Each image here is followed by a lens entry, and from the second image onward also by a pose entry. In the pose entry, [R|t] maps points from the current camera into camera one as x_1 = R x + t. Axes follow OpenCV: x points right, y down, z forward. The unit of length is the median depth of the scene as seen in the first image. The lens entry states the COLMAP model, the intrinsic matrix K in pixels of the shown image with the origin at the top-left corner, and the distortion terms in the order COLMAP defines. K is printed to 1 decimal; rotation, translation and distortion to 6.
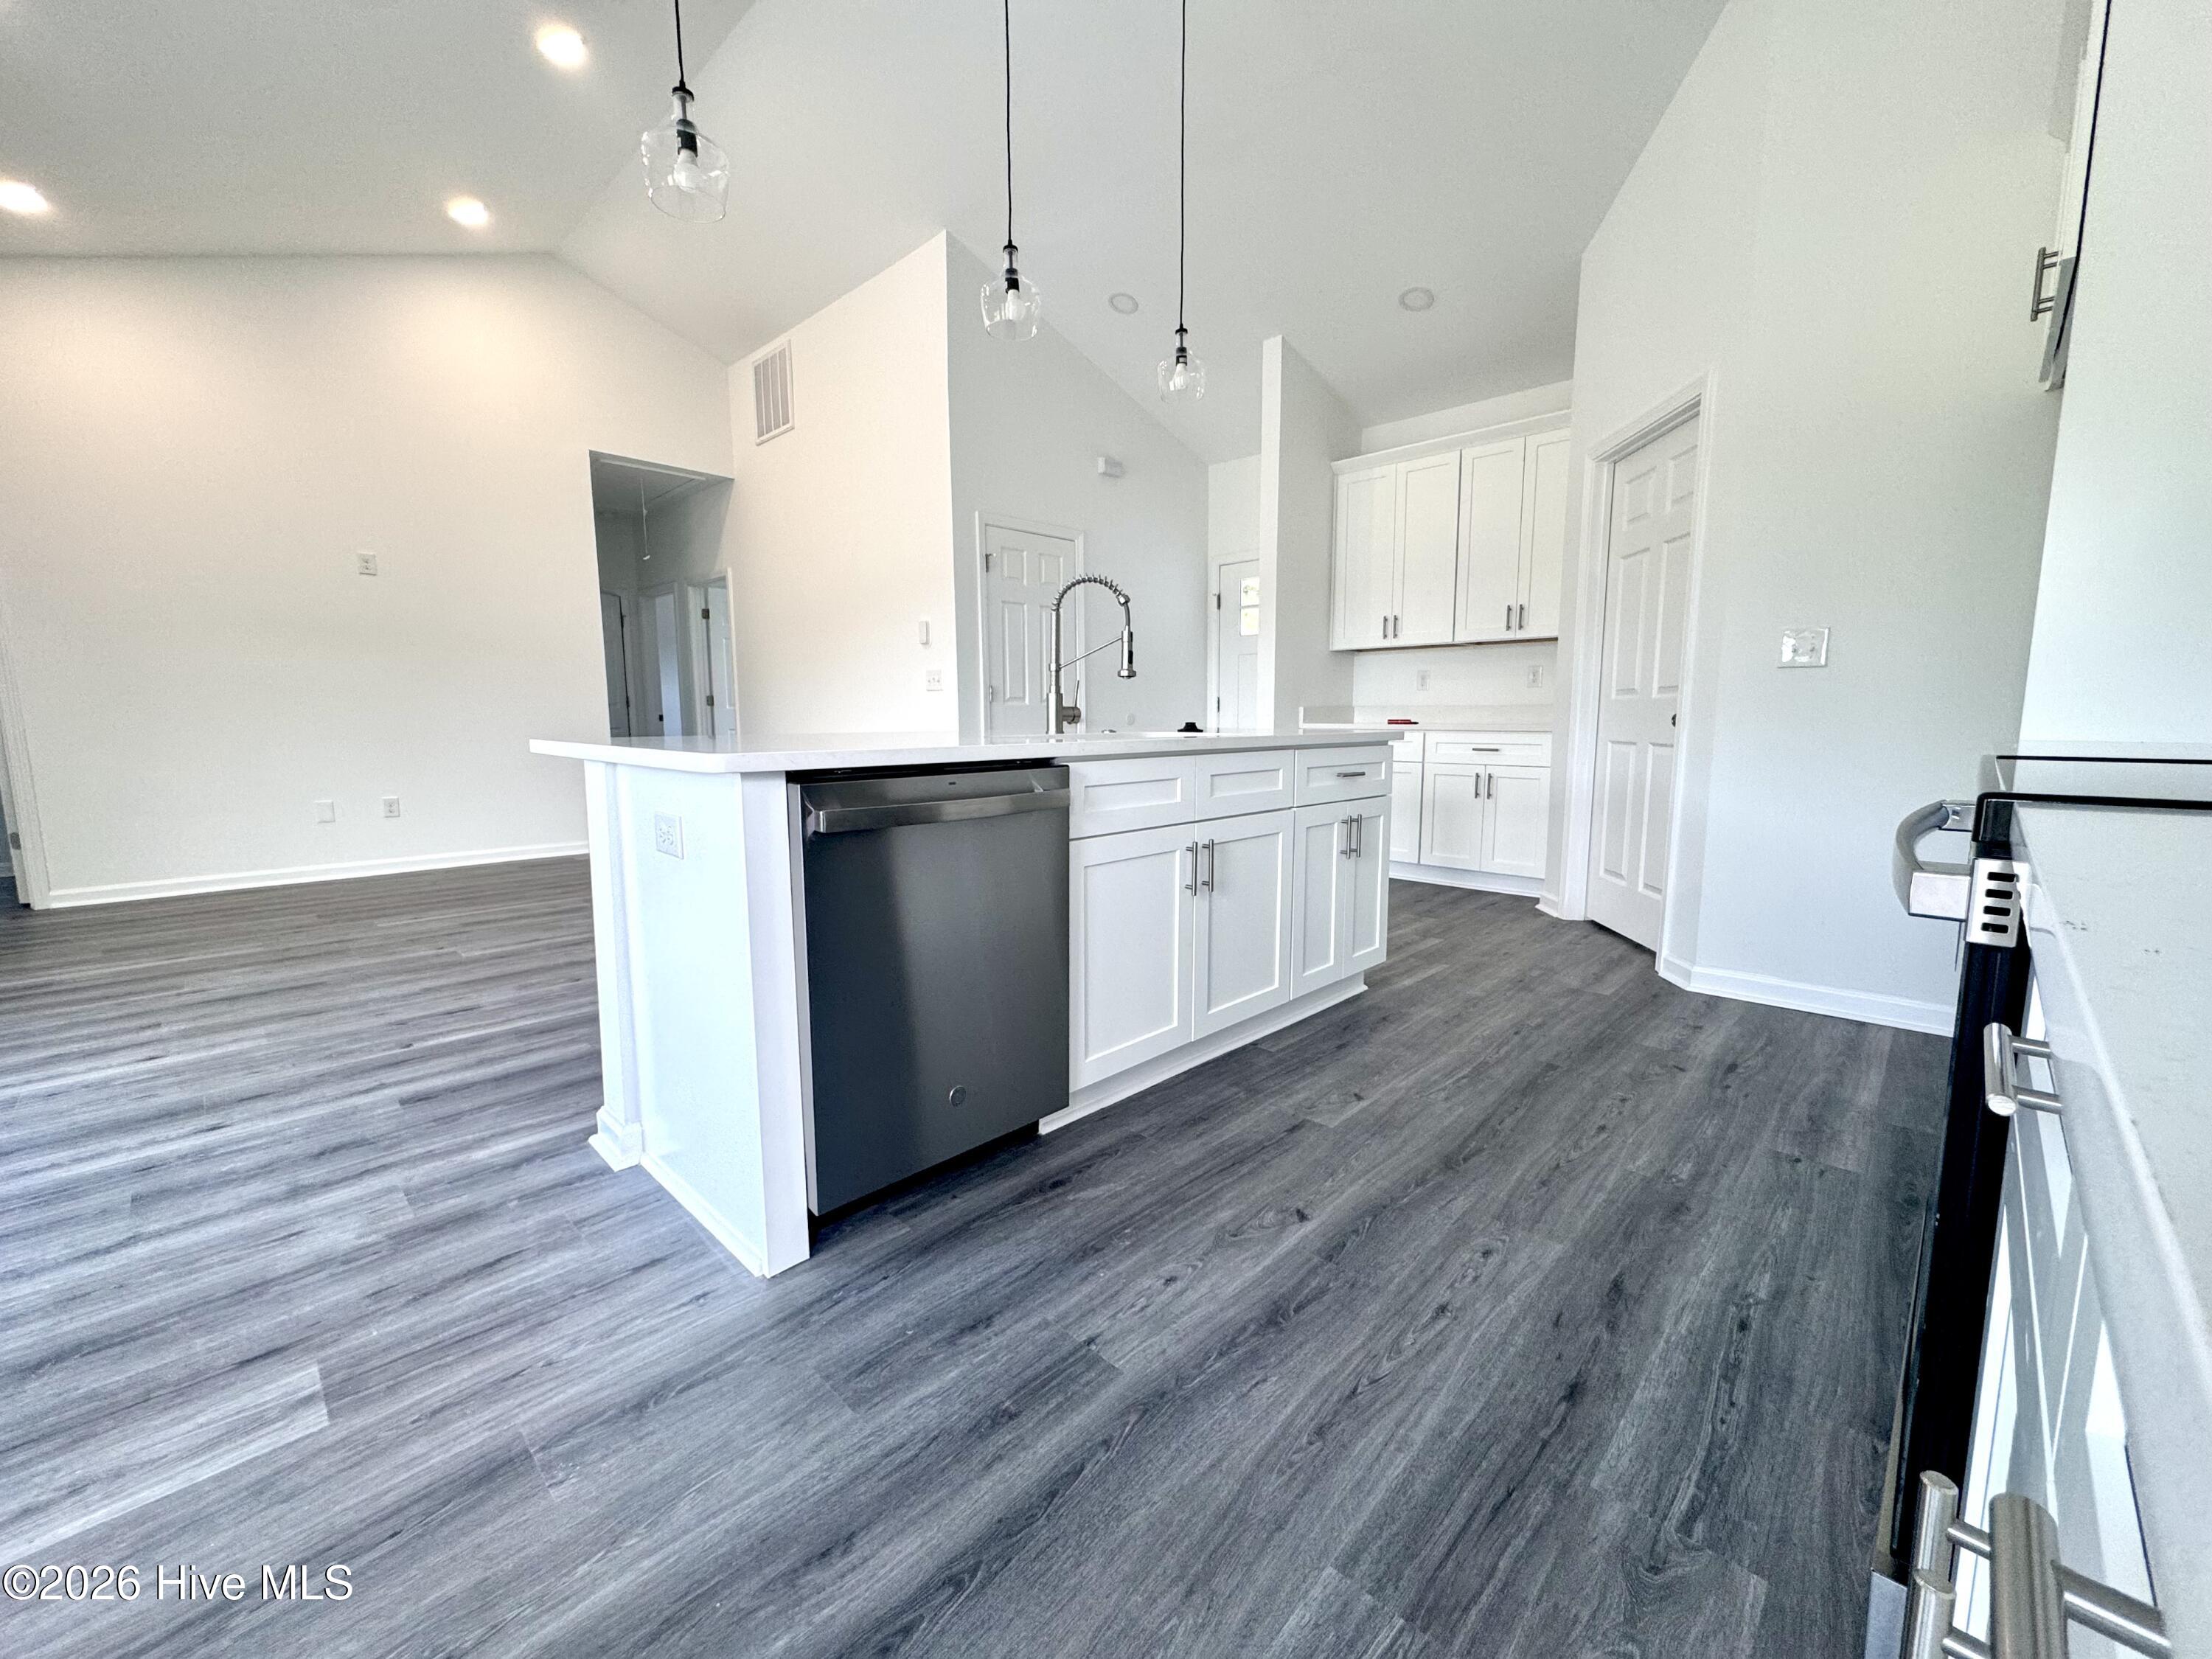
lens RADIAL K [[886.0, 0, 1112.4], [0, 886.0, 827.0], [0, 0, 1]] dist [-0.002488, -0.000036]
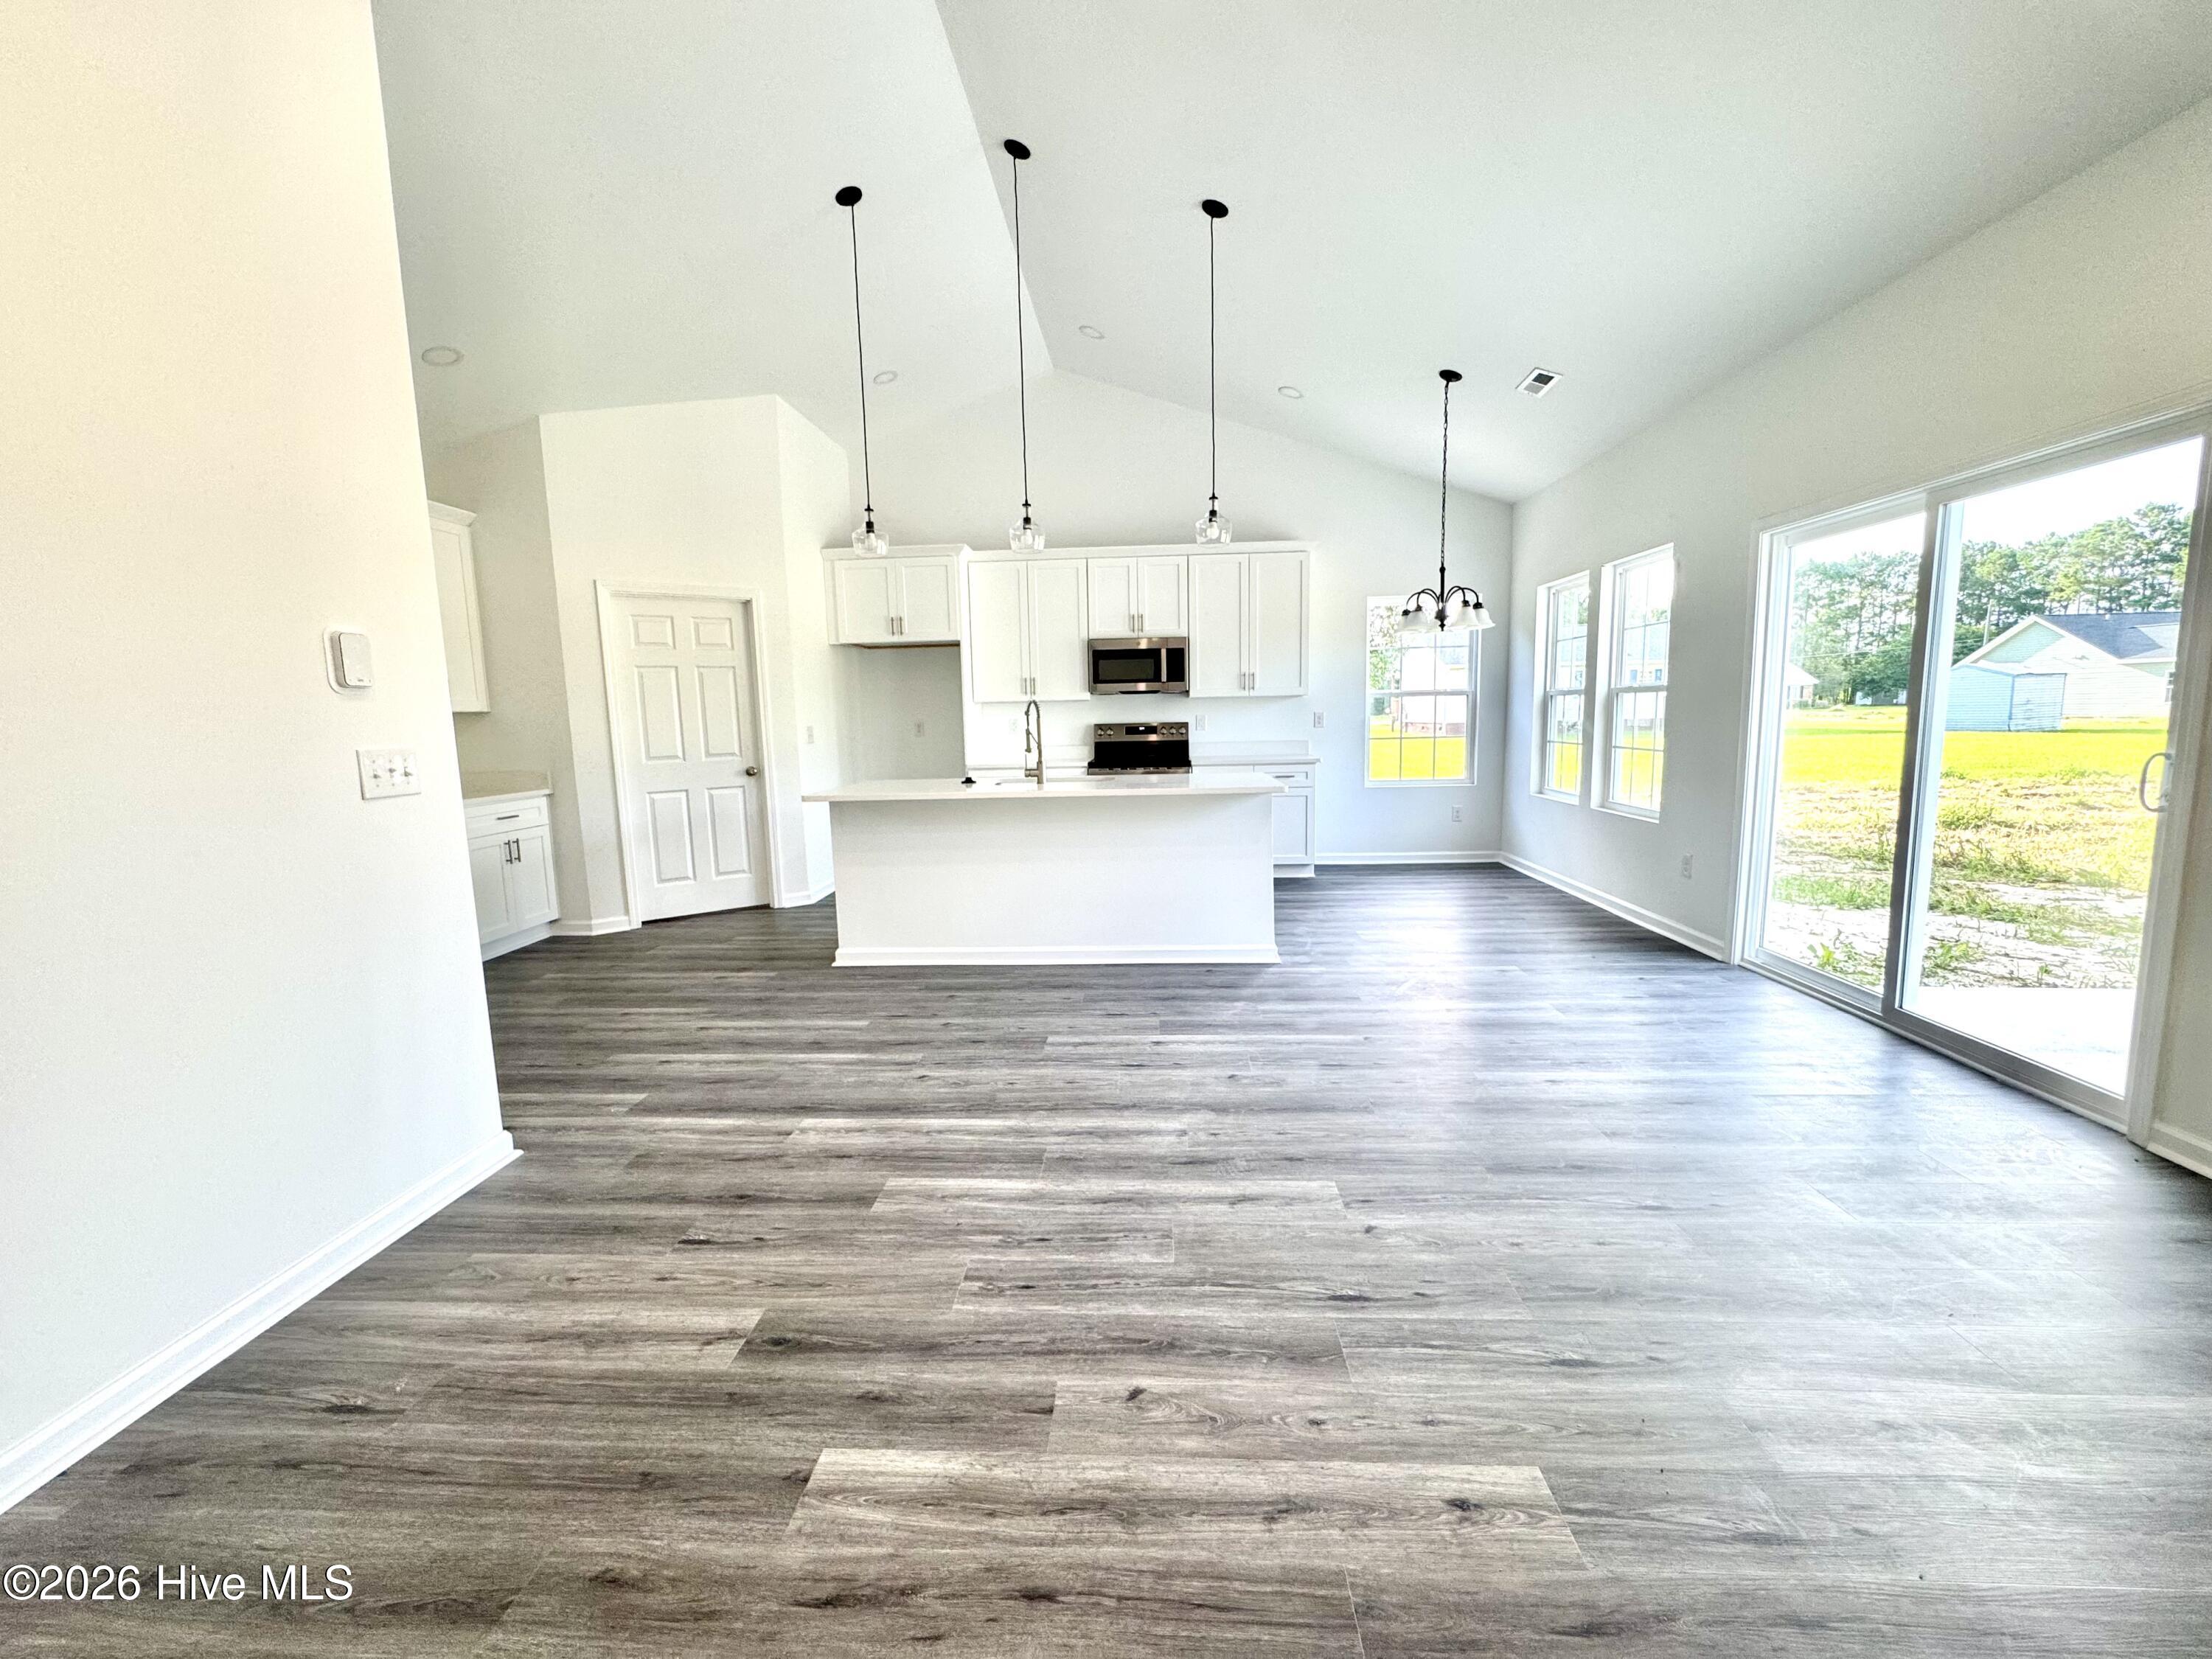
lens RADIAL K [[886.0, 0, 1112.4], [0, 886.0, 827.0], [0, 0, 1]] dist [-0.002488, -0.000036]
pose [[-0.652921, -0.077964, 0.753403, -1.577123], [0.122836, 0.970621, 0.206896, -0.387056], [-0.747399, 0.227631, -0.624162, 2.110575]]
